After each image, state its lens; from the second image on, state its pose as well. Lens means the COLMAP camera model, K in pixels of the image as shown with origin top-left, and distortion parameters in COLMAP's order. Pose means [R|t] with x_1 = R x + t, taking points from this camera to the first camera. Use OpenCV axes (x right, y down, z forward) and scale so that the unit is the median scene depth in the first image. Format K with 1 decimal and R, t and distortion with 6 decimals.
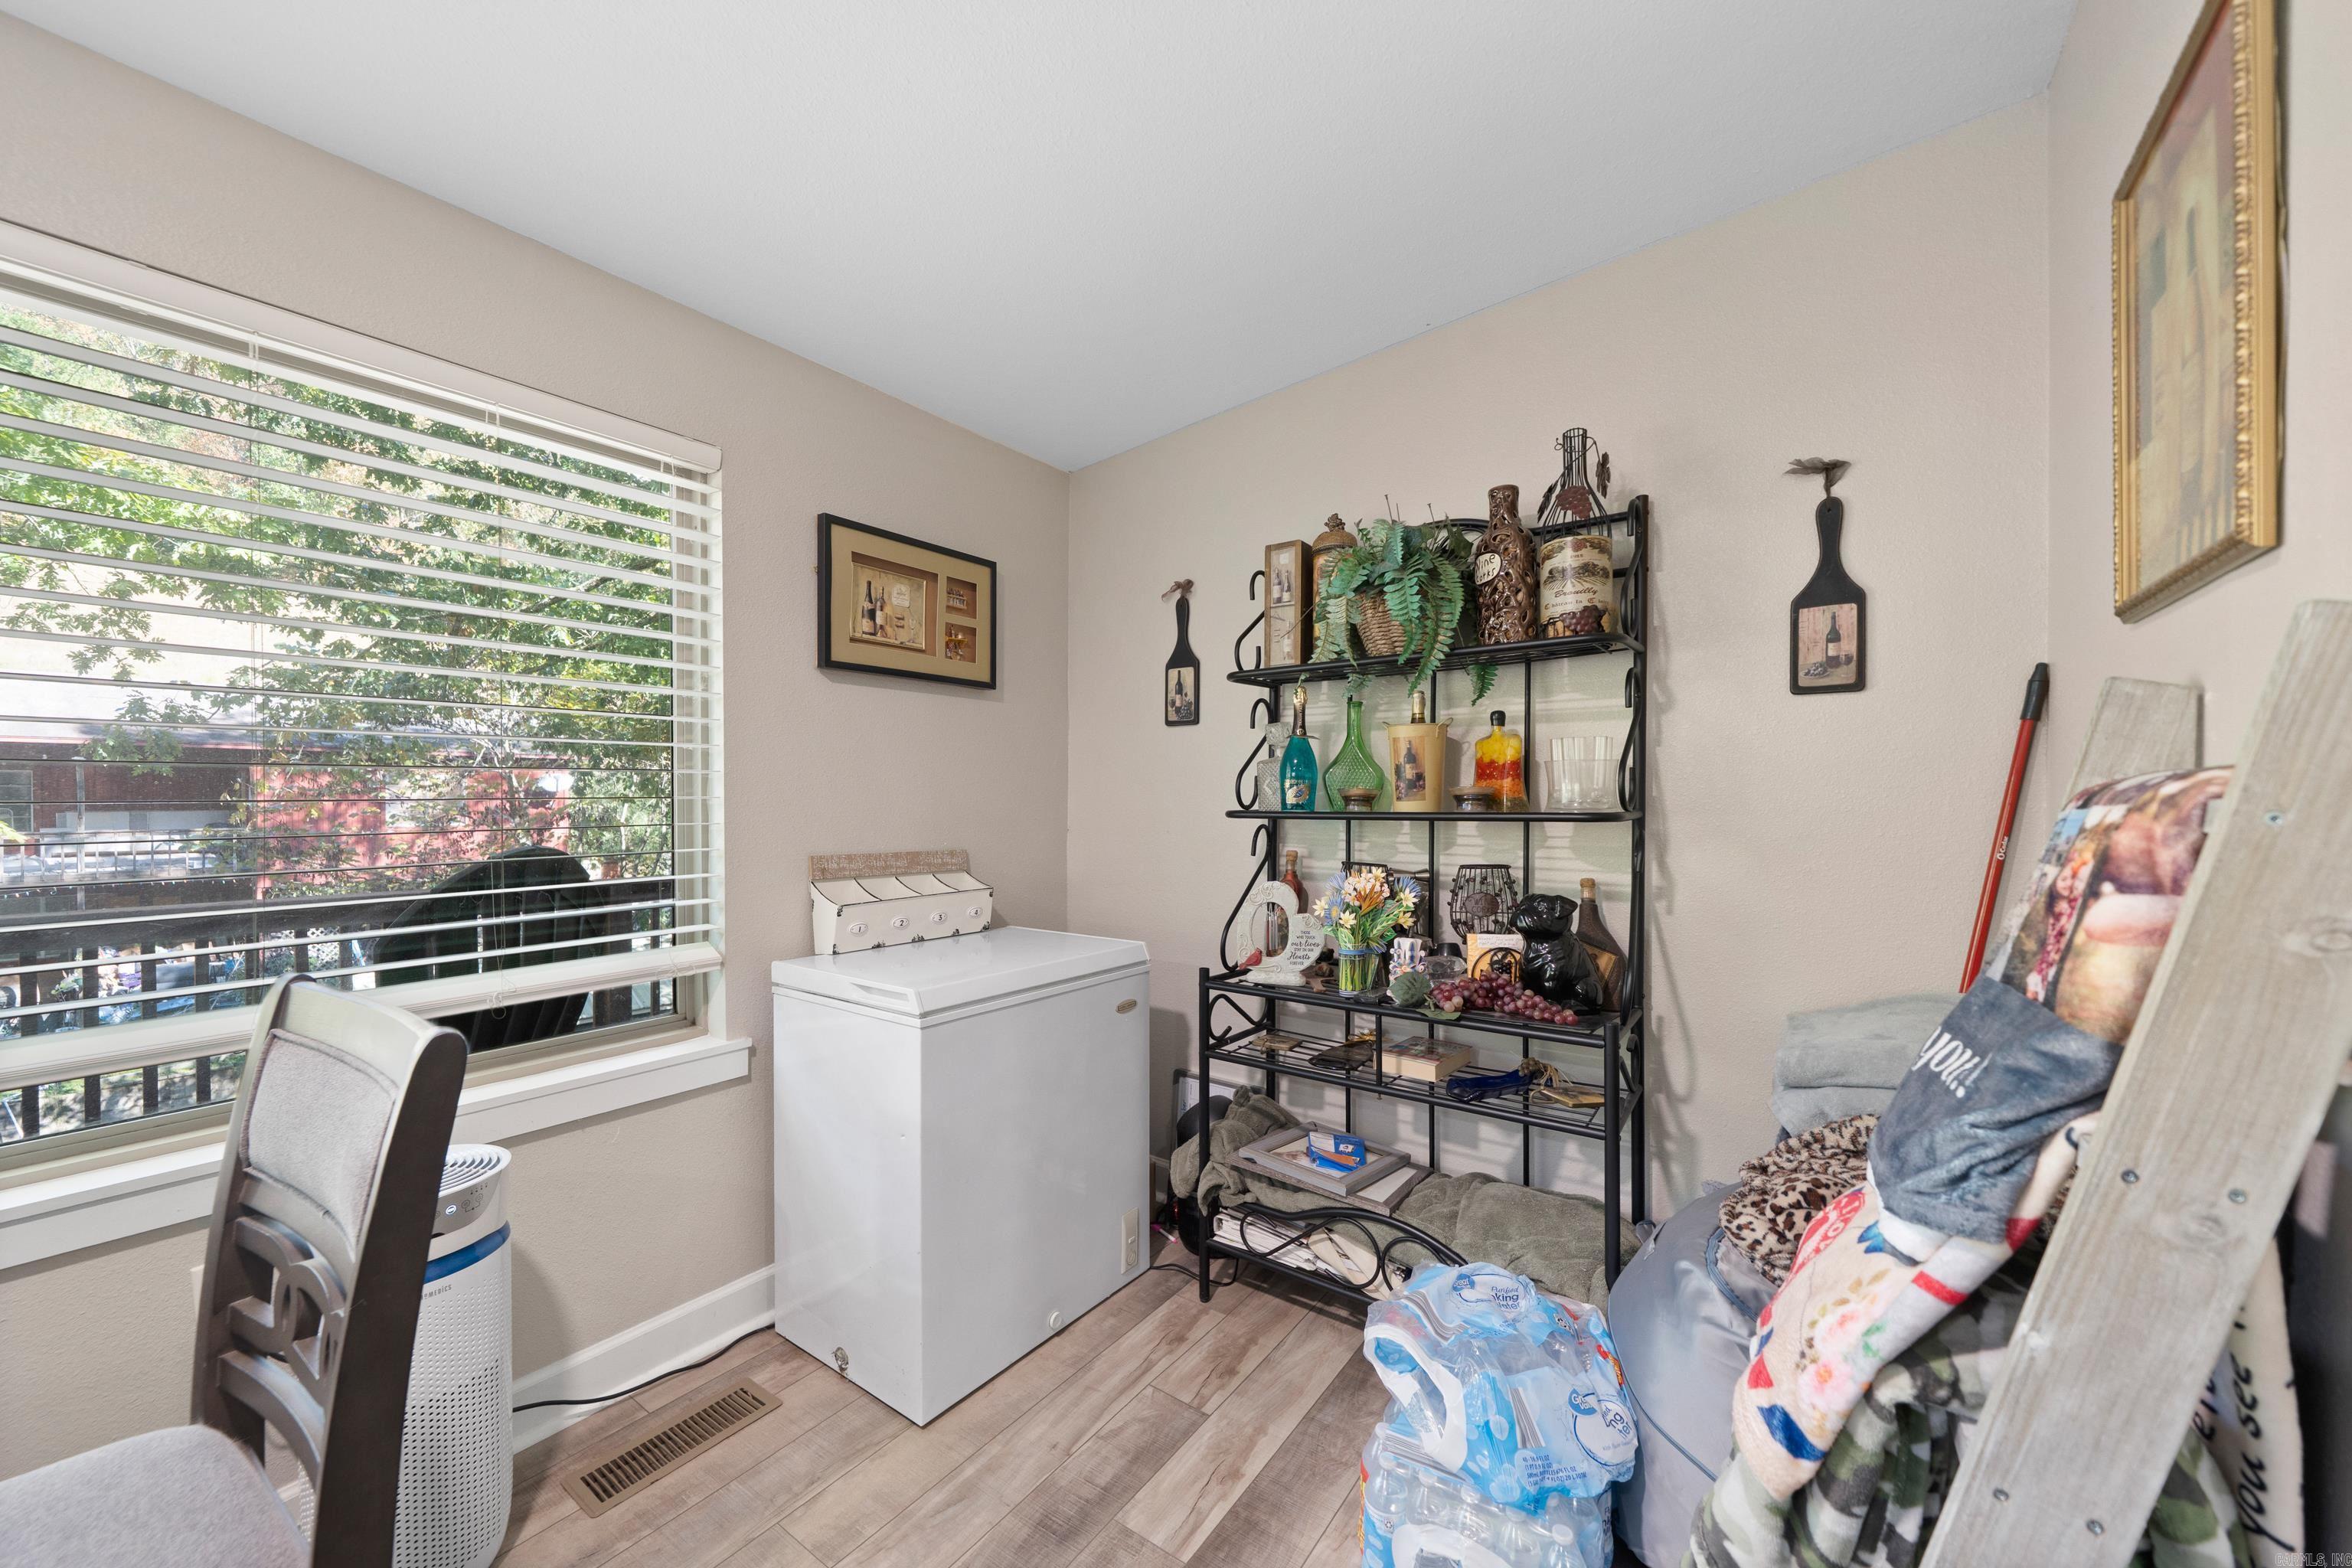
lens RADIAL K [[886.9, 0, 1177.5], [0, 886.9, 798.7], [0, 0, 1]] dist [-0.000601, -0.000045]
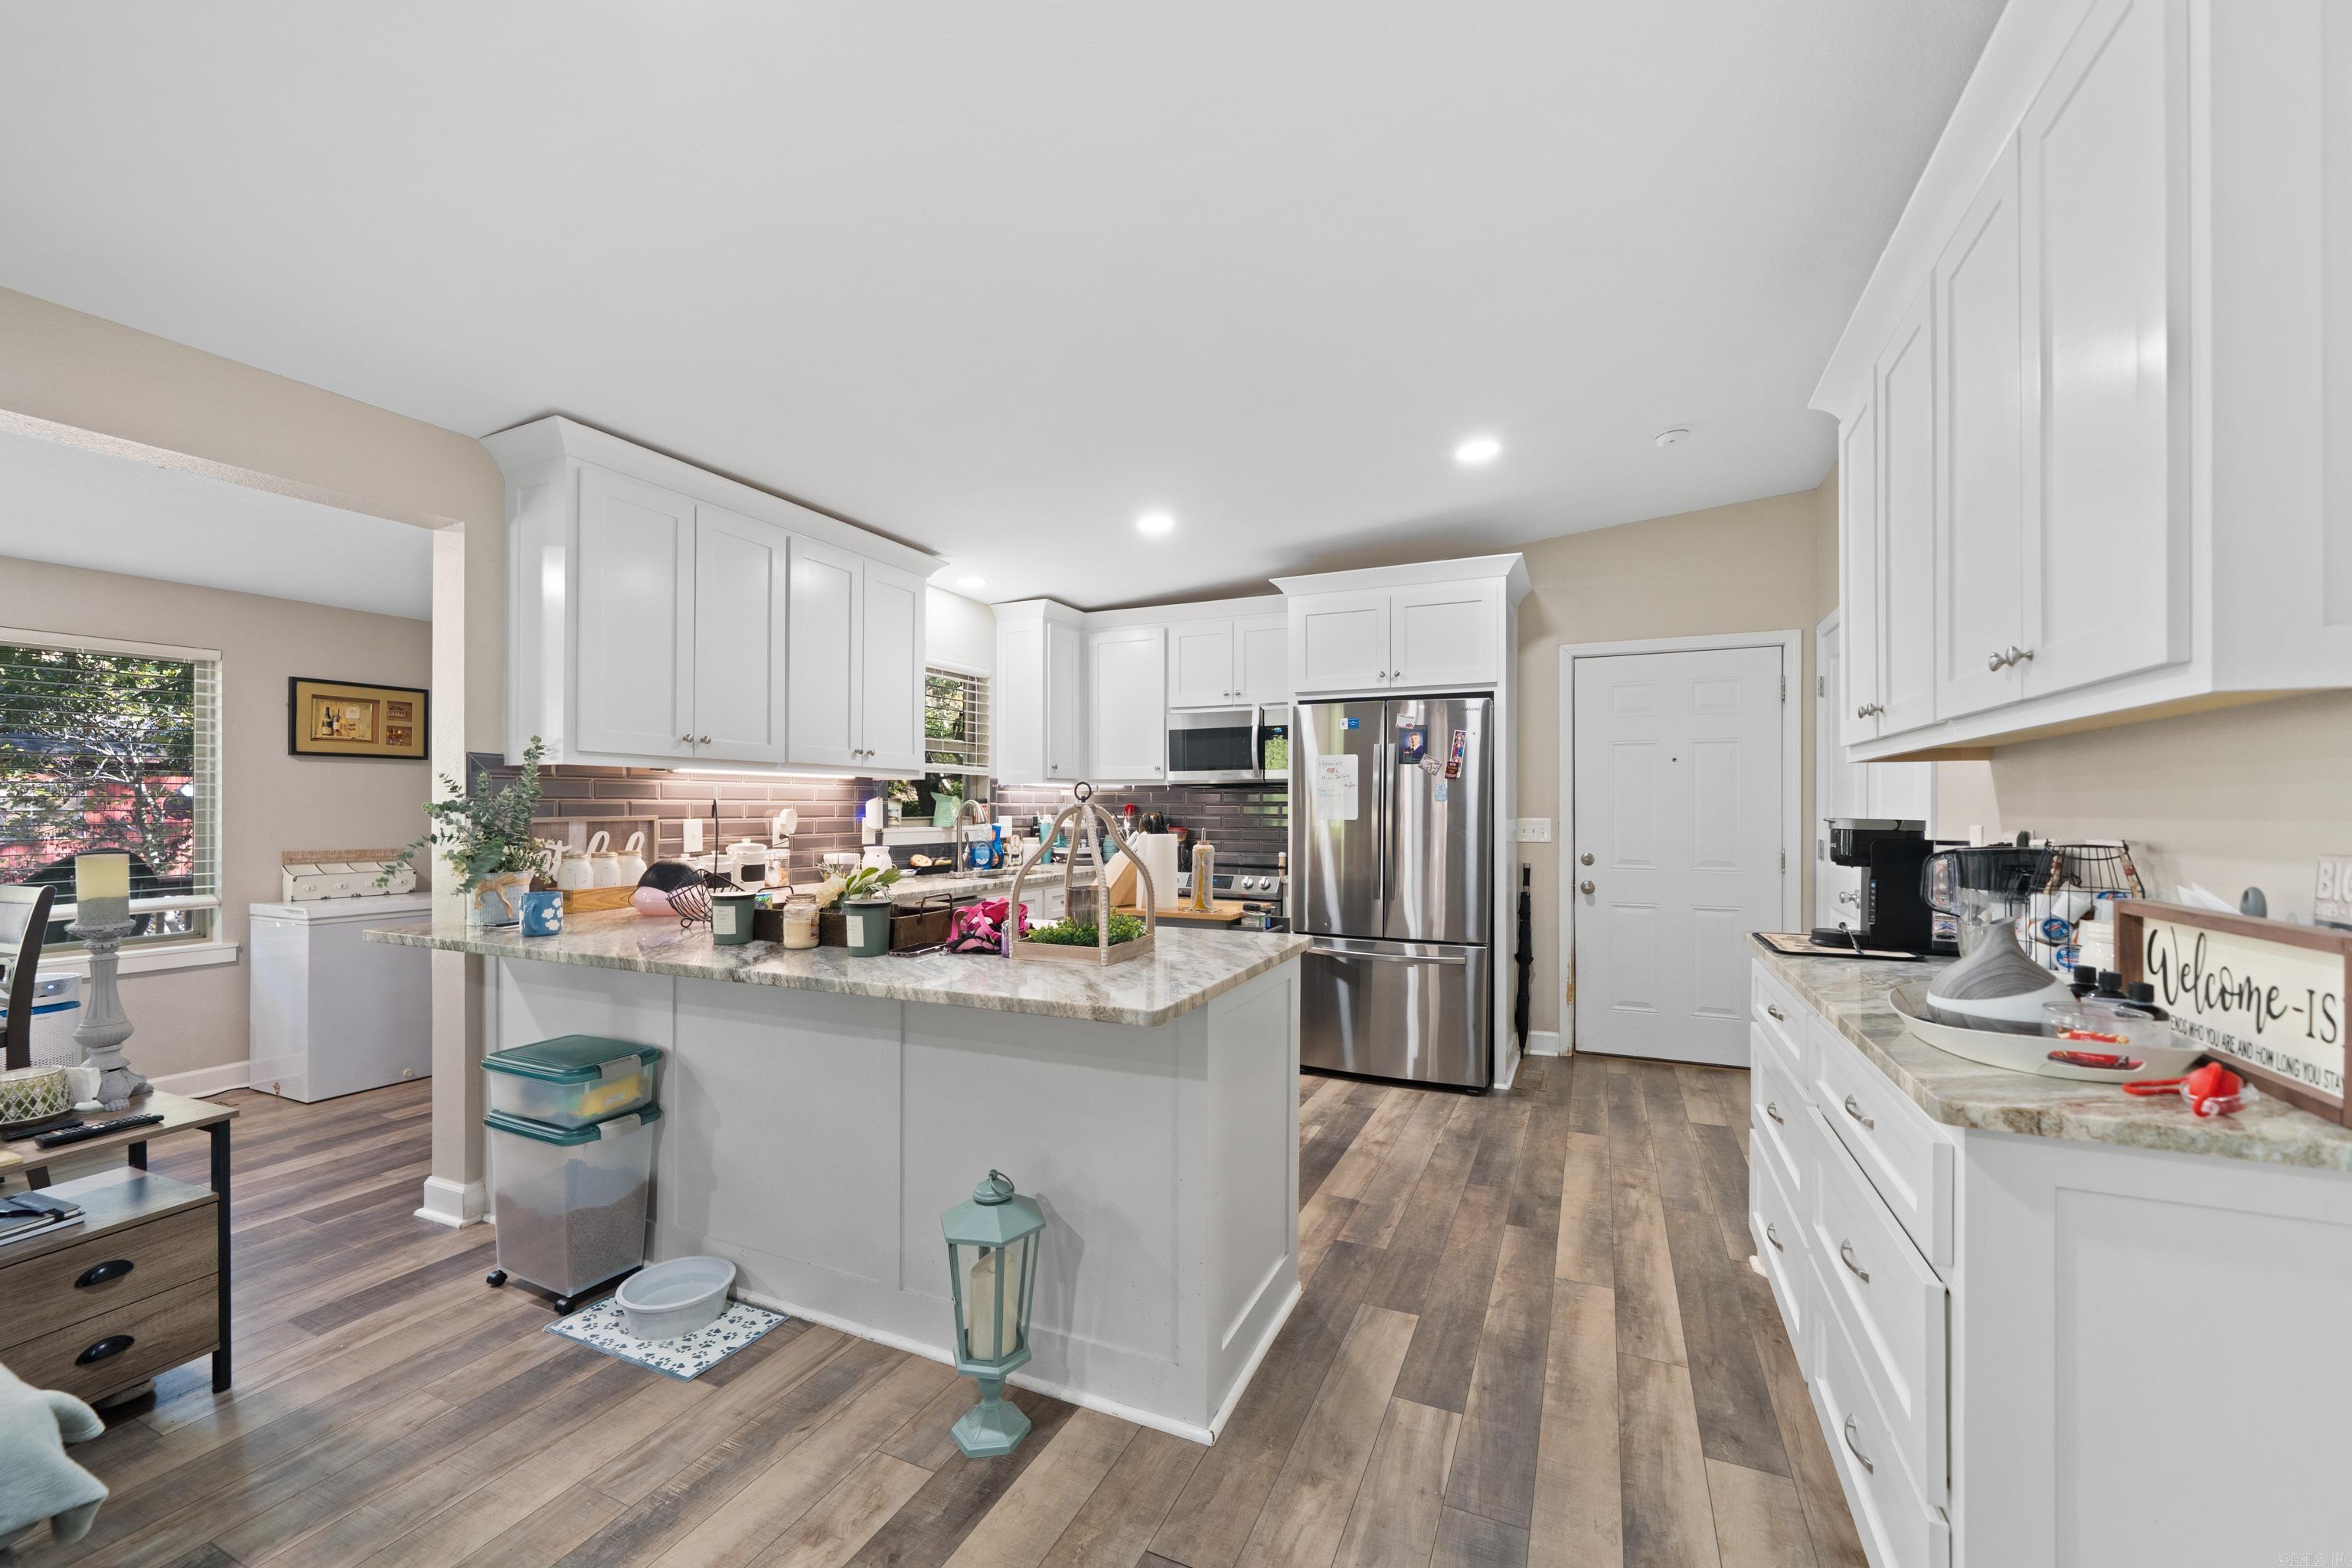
lens RADIAL K [[919.7, 0, 1180.8], [0, 919.7, 797.3], [0, 0, 1]] dist [0.000484, 0.000200]
pose [[0.982559, 0.003825, 0.185910, 1.131196], [-0.001918, 0.999944, -0.010434, -0.036520], [-0.185940, 0.009895, 0.982511, -1.333809]]
